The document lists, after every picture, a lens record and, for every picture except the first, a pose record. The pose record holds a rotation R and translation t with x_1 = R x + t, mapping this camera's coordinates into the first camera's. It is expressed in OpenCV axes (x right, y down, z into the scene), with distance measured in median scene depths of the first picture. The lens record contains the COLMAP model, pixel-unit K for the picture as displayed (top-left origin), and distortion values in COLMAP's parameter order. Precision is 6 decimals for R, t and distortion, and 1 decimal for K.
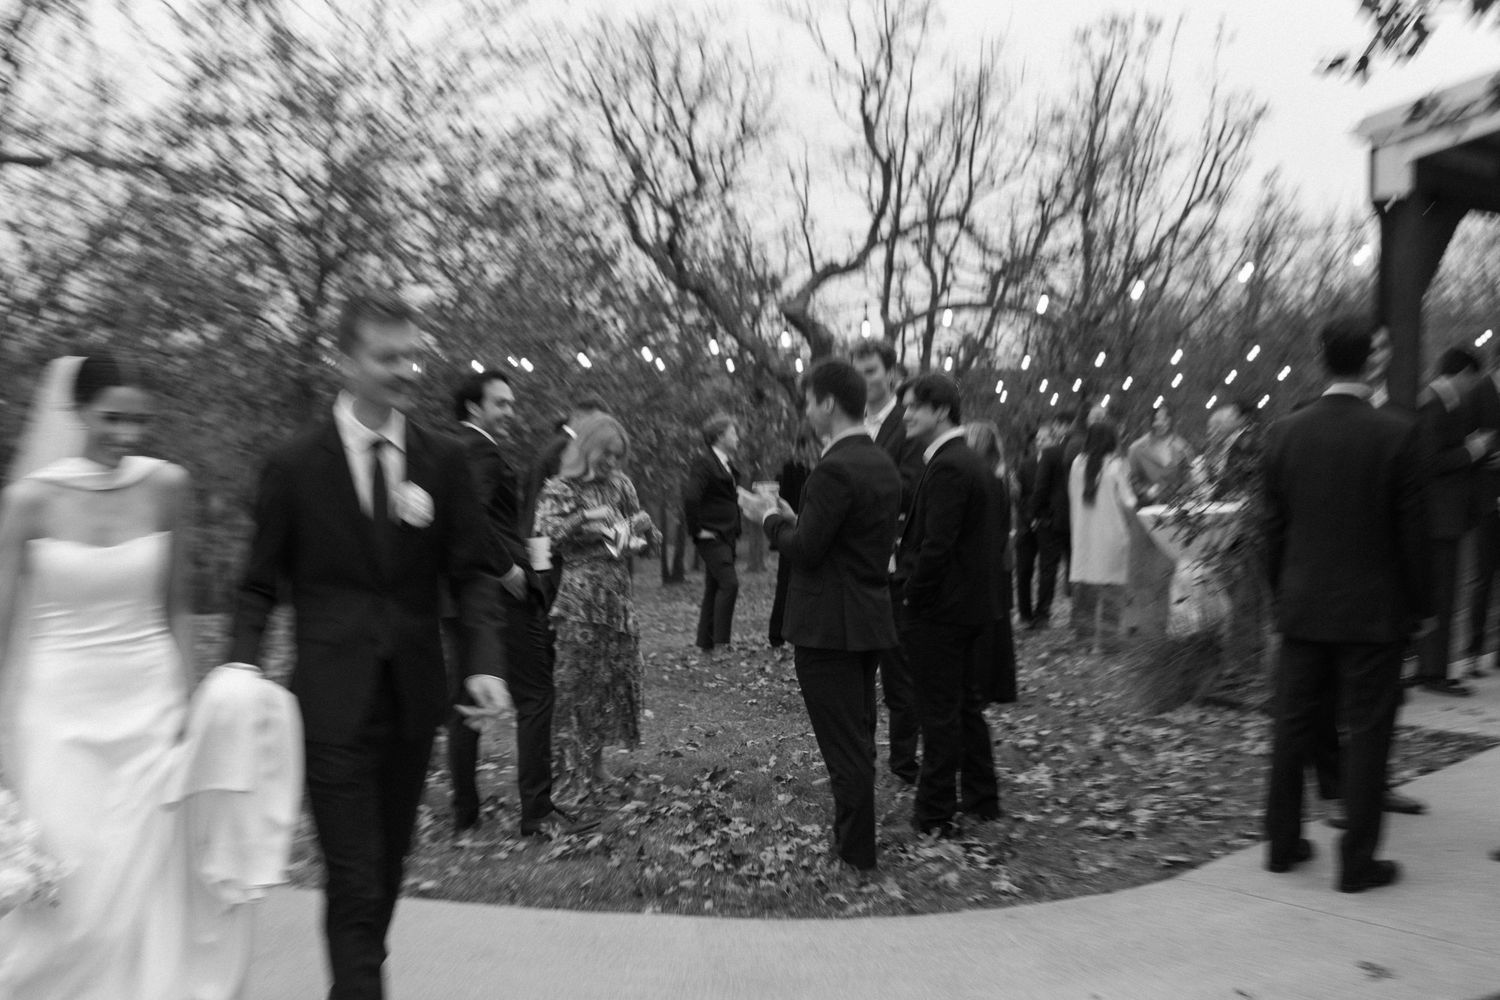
lens RADIAL K [[2162.5, 0, 750.0], [0, 2162.5, 500.0], [0, 0, 1]] dist [-0.125709, -0.019701]
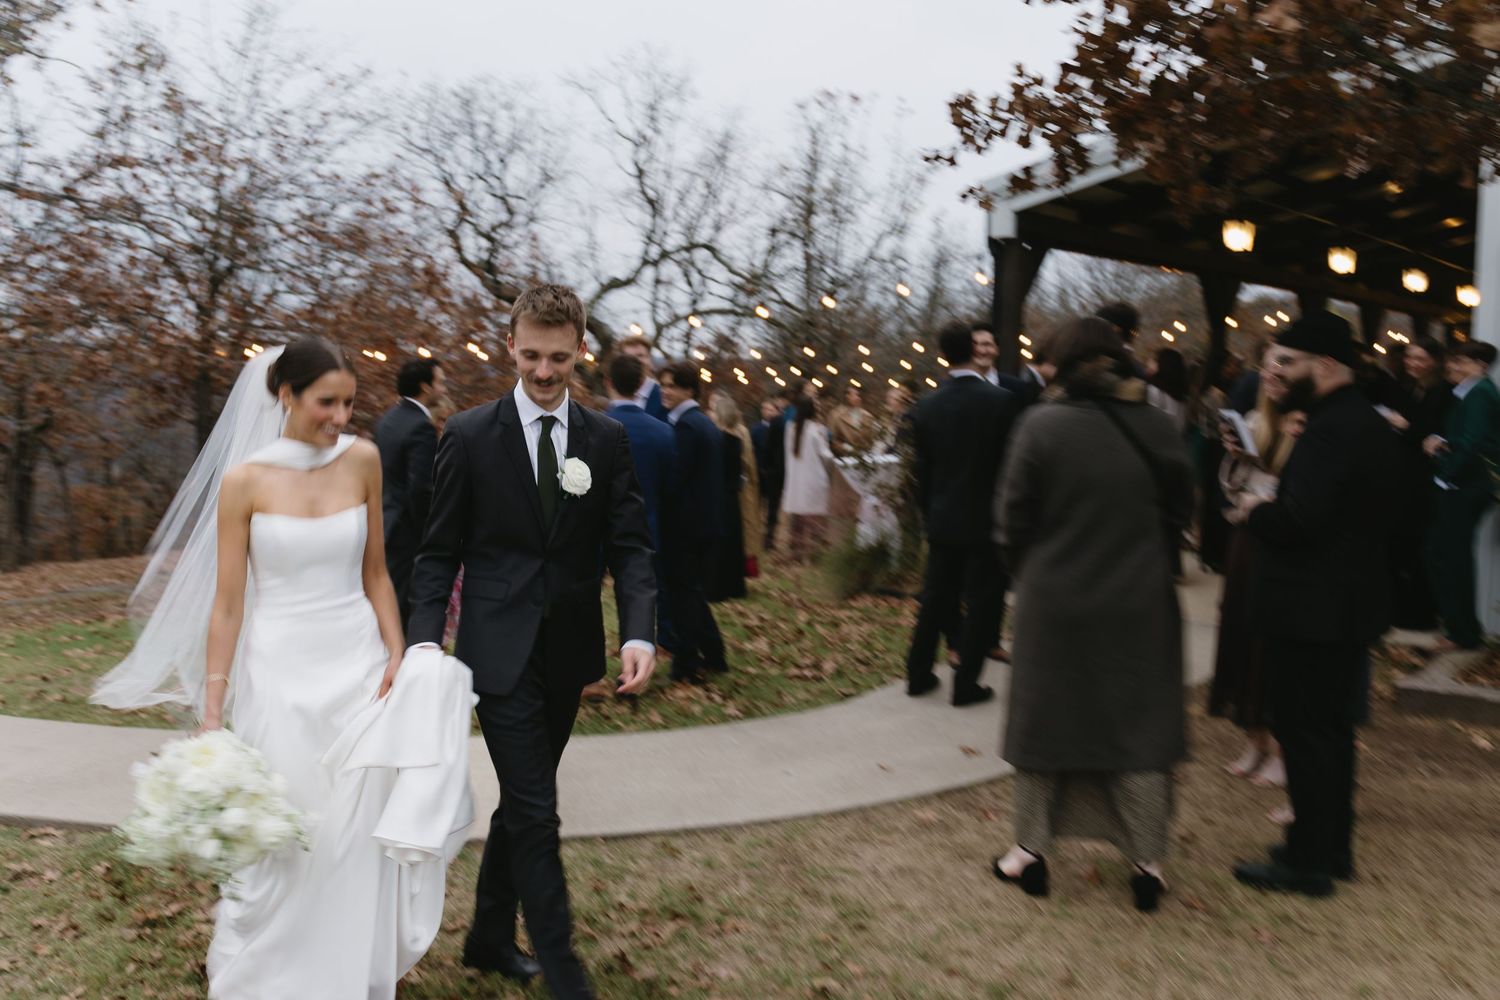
lens RADIAL K [[1337.2, 0, 750.0], [0, 1337.2, 500.0], [0, 0, 1]] dist [-0.011726, -0.006247]
pose [[0.989004, -0.016350, 0.146983, -0.001690], [0.009725, 0.998909, 0.045679, -0.010555], [-0.147569, -0.043747, 0.988084, 0.163583]]
